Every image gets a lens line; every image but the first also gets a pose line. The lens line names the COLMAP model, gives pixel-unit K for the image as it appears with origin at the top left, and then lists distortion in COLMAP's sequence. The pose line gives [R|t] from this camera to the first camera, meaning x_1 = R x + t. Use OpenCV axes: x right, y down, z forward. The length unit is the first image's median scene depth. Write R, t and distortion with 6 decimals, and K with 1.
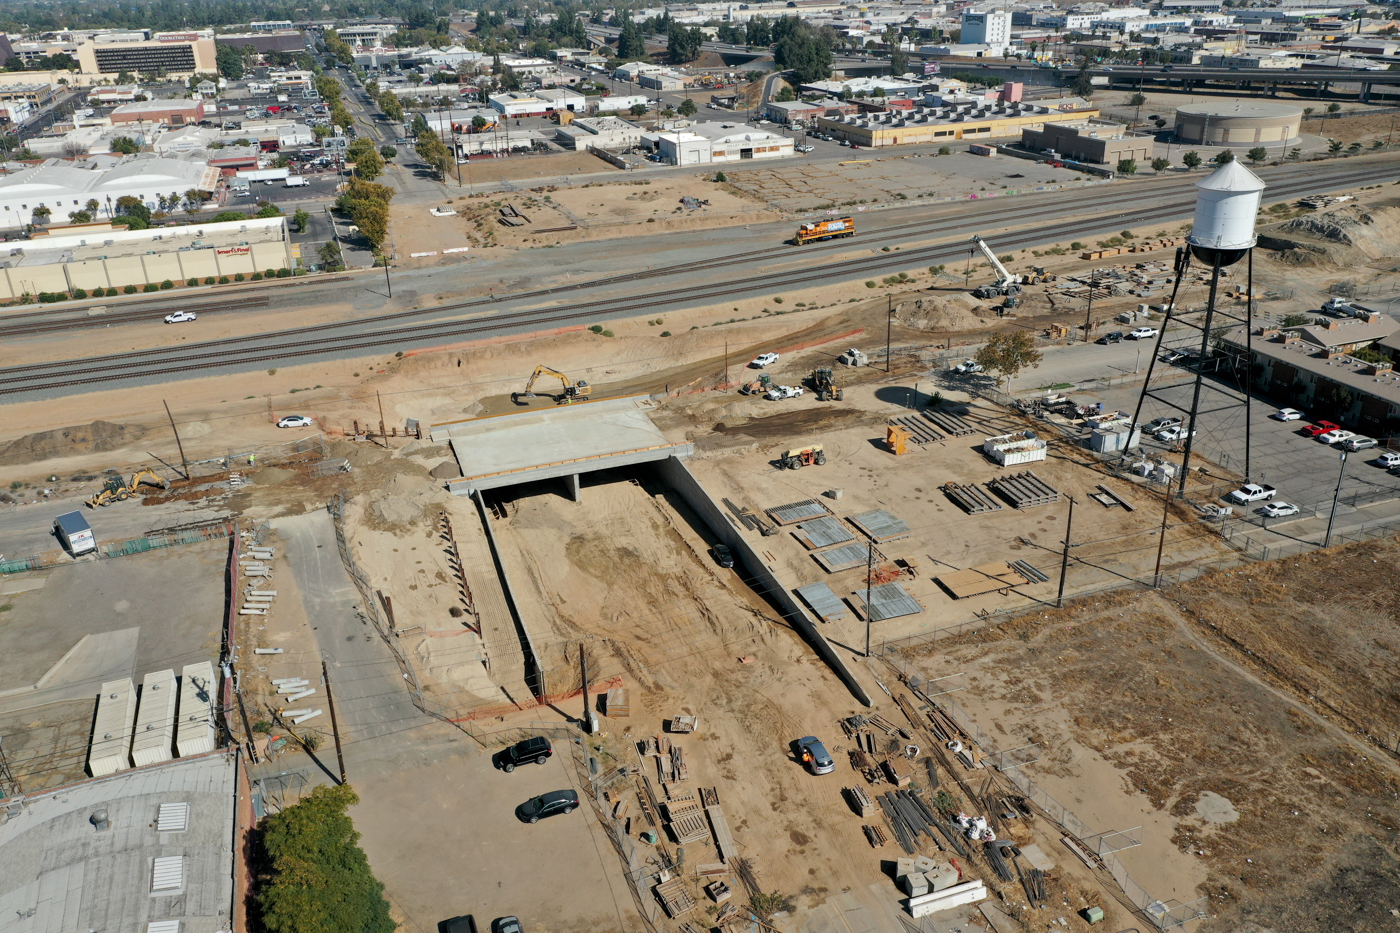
lens RADIAL K [[1119.8, 0, 700.0], [0, 1119.8, 466.5], [0, 0, 1]] dist [0.013324, 0.000891]
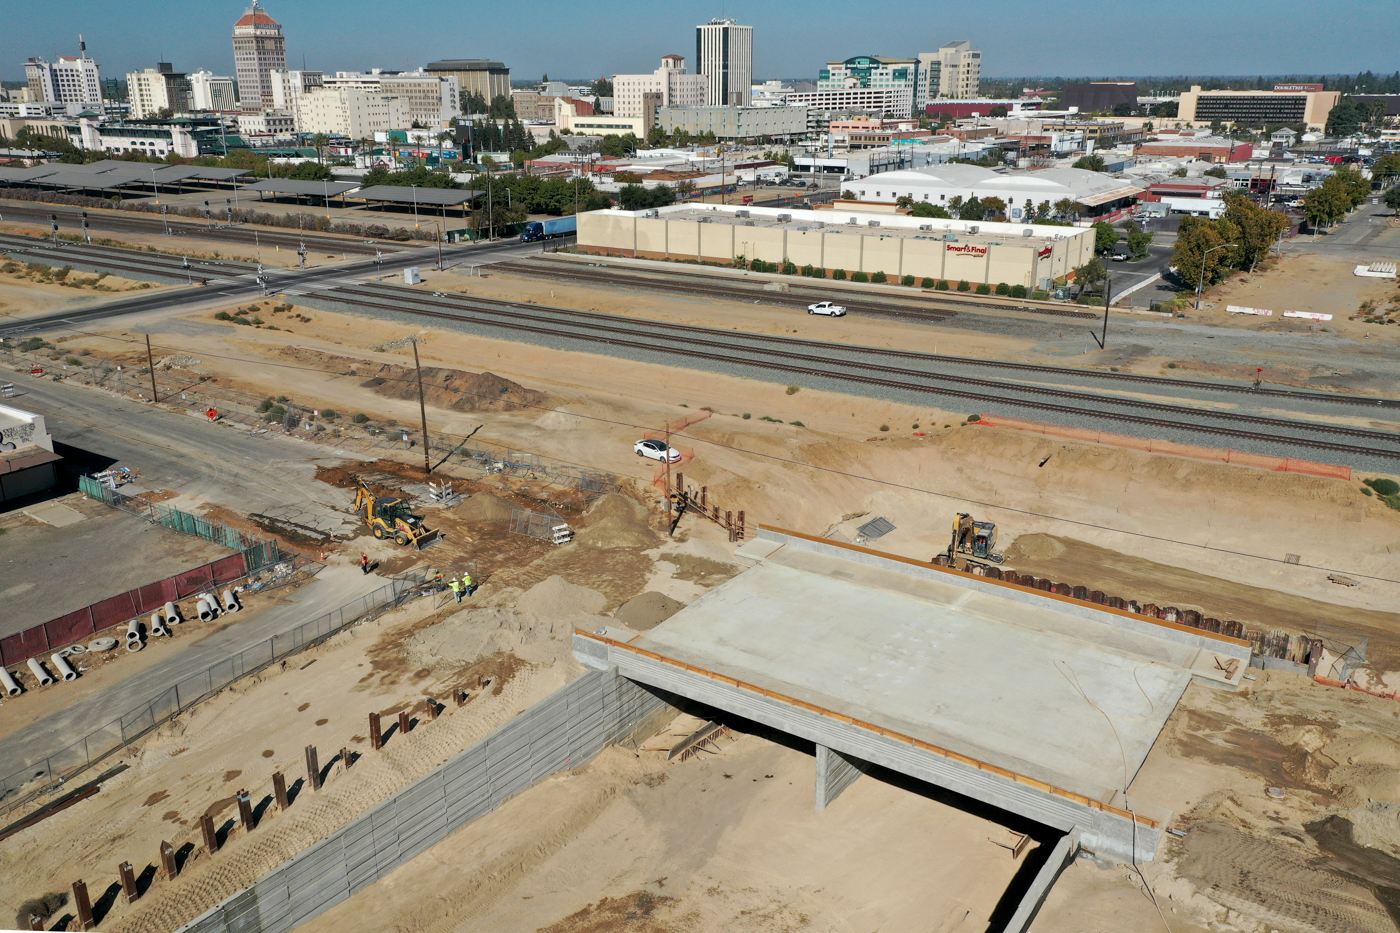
lens RADIAL K [[1157.2, 0, 687.0], [0, 1157.2, 467.4], [0, 0, 1]] dist [0.017775, -0.003606]
pose [[0.583953, 0.287330, -0.759236, 0.050902], [-0.348546, 0.933414, 0.085169, -0.036978], [0.733153, 0.214894, 0.645218, 0.250197]]
